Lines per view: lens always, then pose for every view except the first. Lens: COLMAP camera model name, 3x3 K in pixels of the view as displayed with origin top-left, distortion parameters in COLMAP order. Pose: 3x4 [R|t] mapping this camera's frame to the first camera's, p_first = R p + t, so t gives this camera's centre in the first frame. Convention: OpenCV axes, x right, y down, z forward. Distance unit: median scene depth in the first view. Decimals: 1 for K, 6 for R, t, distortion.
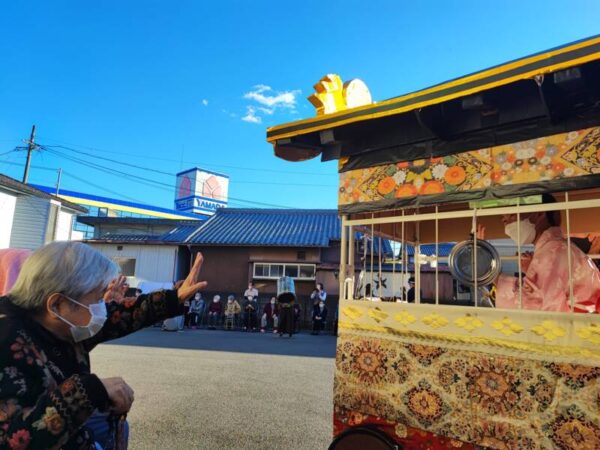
lens RADIAL K [[444.5, 0, 300.0], [0, 444.5, 225.0], [0, 0, 1]] dist [0.070310, -0.054648]
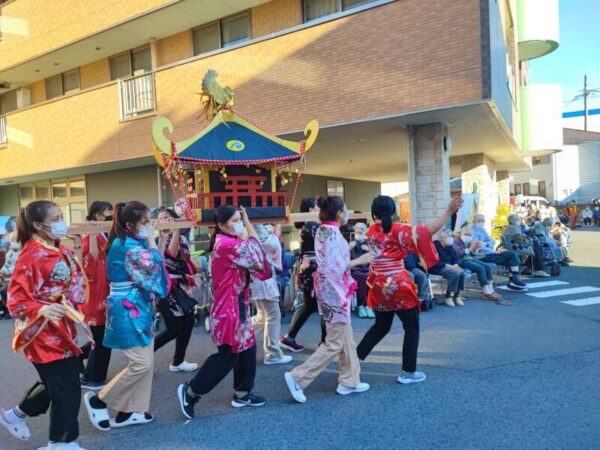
lens RADIAL K [[444.5, 0, 300.0], [0, 444.5, 225.0], [0, 0, 1]] dist [0.070310, -0.054648]
pose [[0.399722, -0.042561, -0.915648, 0.331770], [0.218100, 0.974649, 0.049907, -0.079560], [0.890312, -0.219652, 0.398871, -0.422521]]
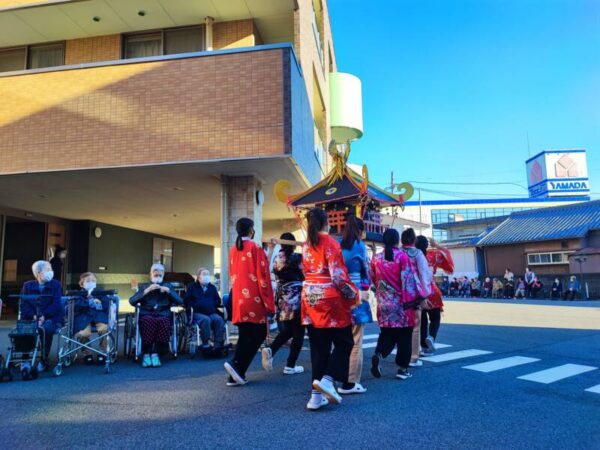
lens RADIAL K [[444.5, 0, 300.0], [0, 444.5, 225.0], [0, 0, 1]] dist [0.070310, -0.054648]
pose [[0.686517, -0.147062, -0.712087, 0.338263], [0.165165, 0.985273, -0.044248, -0.047464], [0.708107, -0.087235, 0.700696, -0.390855]]
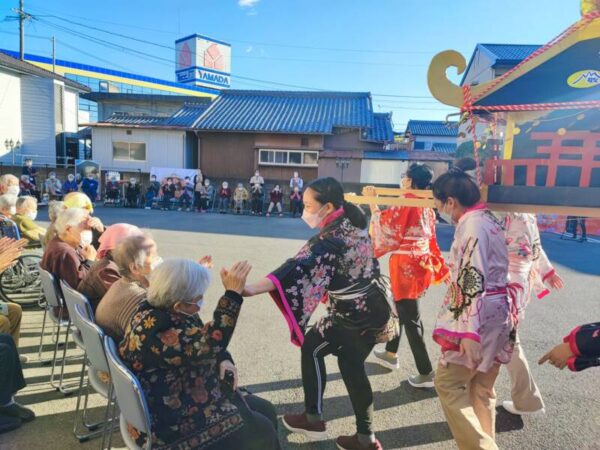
lens RADIAL K [[444.5, 0, 300.0], [0, 444.5, 225.0], [0, 0, 1]] dist [0.070310, -0.054648]
pose [[0.999877, 0.005864, -0.014540, 0.005946], [-0.001606, 0.960846, 0.277077, -0.026141], [0.015595, -0.277020, 0.960738, -0.036208]]
